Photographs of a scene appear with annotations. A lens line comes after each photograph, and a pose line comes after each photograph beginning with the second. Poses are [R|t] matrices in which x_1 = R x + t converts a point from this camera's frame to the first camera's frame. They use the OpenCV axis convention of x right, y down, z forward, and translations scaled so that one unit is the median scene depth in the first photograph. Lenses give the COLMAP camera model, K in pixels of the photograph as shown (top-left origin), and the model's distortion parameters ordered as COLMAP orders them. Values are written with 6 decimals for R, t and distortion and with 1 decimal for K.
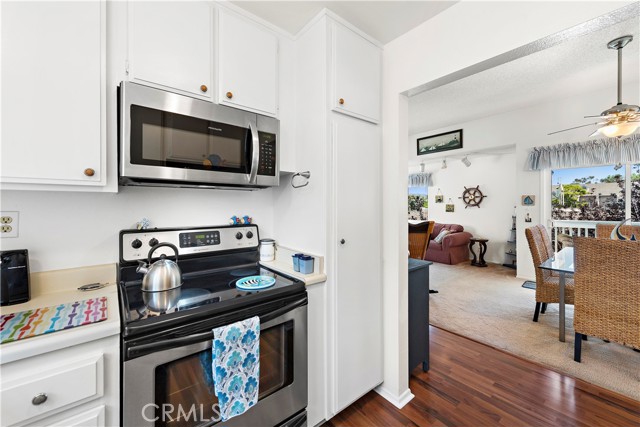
lens RADIAL K [[252.6, 0, 319.5], [0, 252.6, 205.4], [0, 0, 1]] dist [0.012336, -0.002666]
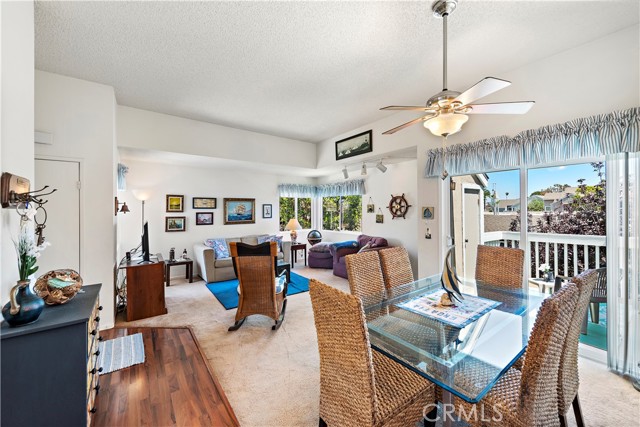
lens RADIAL K [[252.6, 0, 320.1], [0, 252.6, 209.9], [0, 0, 1]] dist [0.012336, -0.002666]
pose [[0.998771, -0.006408, -0.049156, 0.419724], [0.006370, 0.999979, -0.000924, -0.025795], [0.049161, 0.000610, 0.998791, 0.122765]]
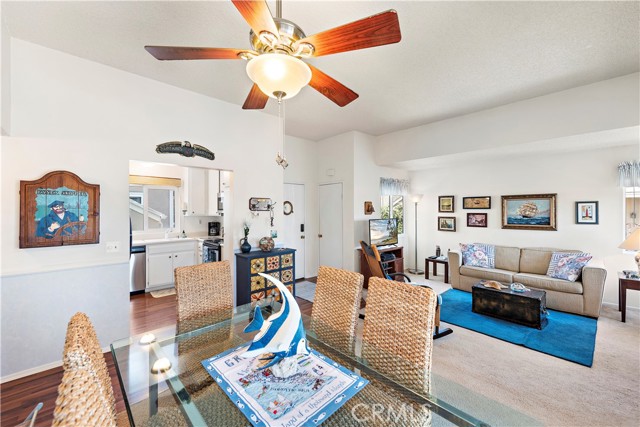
lens RADIAL K [[252.6, 0, 319.3], [0, 252.6, 210.7], [0, 0, 1]] dist [0.012336, -0.002666]
pose [[0.066140, 0.000940, -0.997810, 0.806165], [0.002978, 0.999995, 0.001140, -0.031157], [0.997806, -0.003047, 0.066137, 0.512141]]
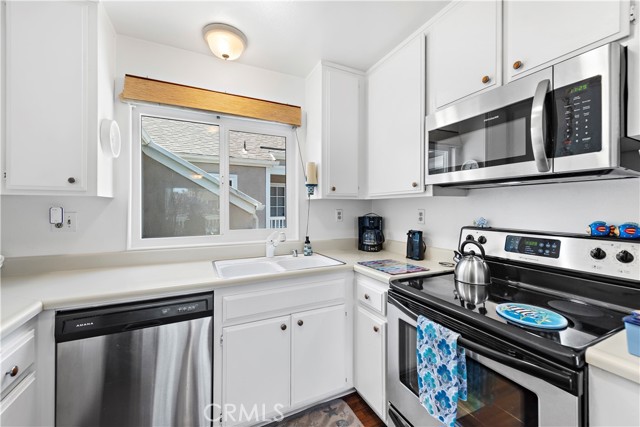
lens RADIAL K [[252.6, 0, 321.1], [0, 252.6, 204.5], [0, 0, 1]] dist [0.012336, -0.002666]
pose [[-0.231964, -0.009847, -0.972675, 0.143354], [0.002434, 0.999940, -0.010703, 0.001335], [0.972721, -0.004850, -0.231926, 0.152461]]
